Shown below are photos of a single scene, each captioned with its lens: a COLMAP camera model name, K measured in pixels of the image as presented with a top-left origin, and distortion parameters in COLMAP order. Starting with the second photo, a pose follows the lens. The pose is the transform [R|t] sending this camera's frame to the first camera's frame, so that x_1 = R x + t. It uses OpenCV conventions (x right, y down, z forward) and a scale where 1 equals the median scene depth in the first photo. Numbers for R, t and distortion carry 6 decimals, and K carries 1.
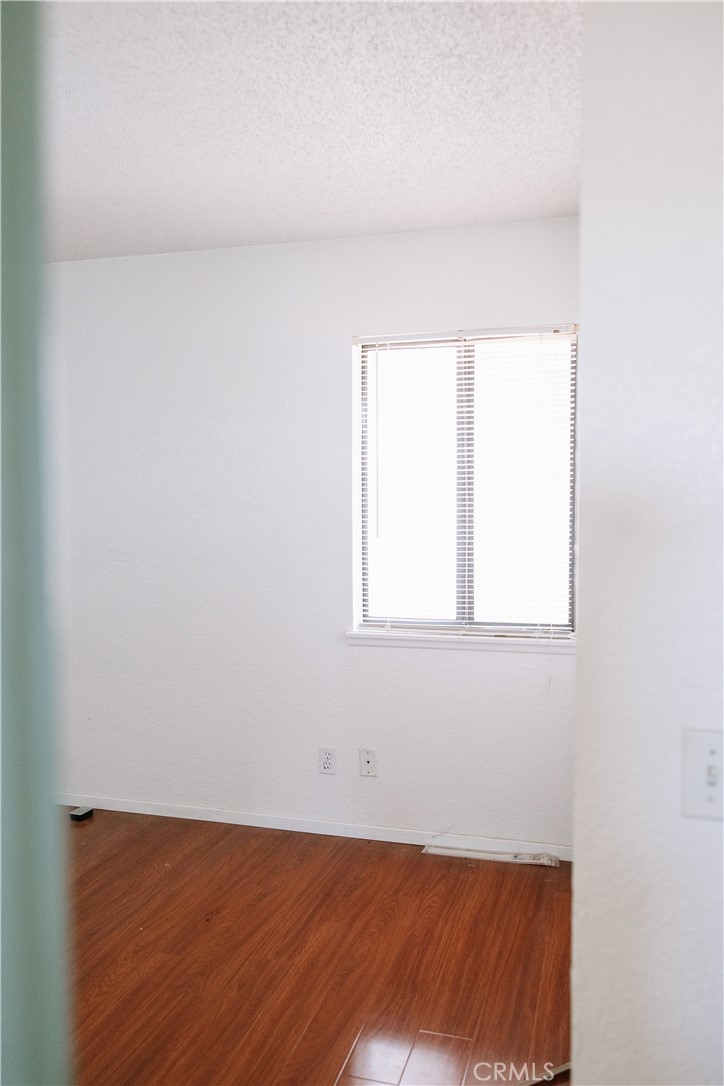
lens RADIAL K [[863.0, 0, 359.1], [0, 863.0, 541.2], [0, 0, 1]] dist [0.002747, -0.010123]
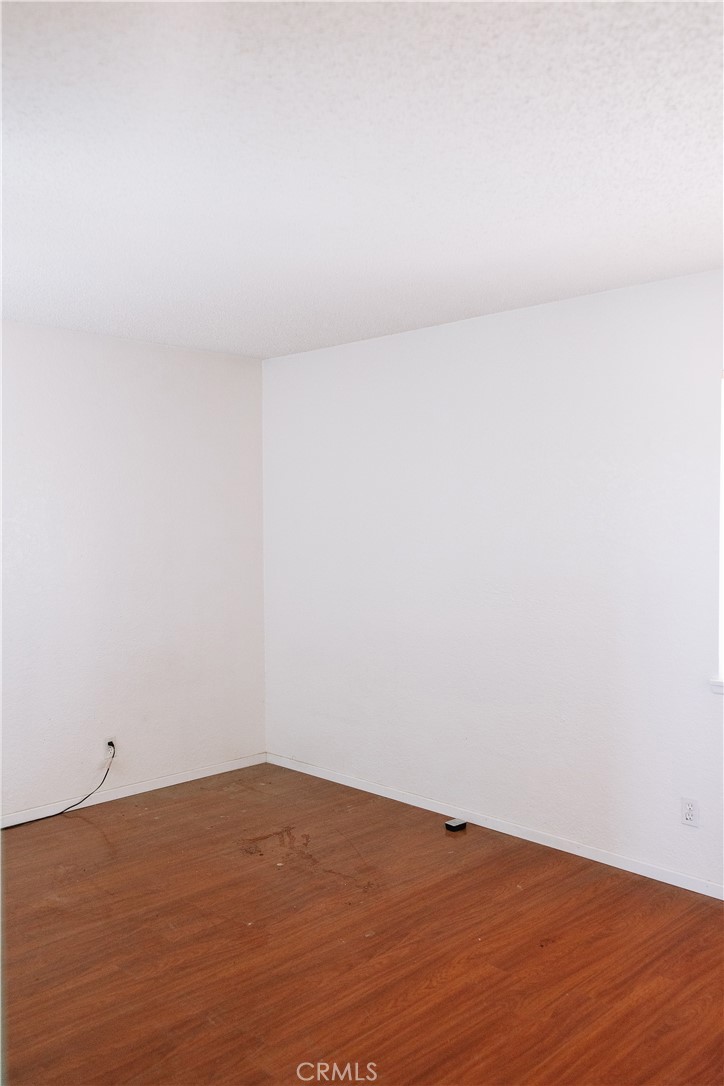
lens RADIAL K [[863.0, 0, 359.2], [0, 863.0, 541.6], [0, 0, 1]] dist [0.002747, -0.010123]
pose [[0.880912, 0.013779, -0.473080, 0.127989], [-0.027449, 0.999381, -0.022004, -0.020559], [0.472484, 0.032369, 0.880745, -0.038639]]
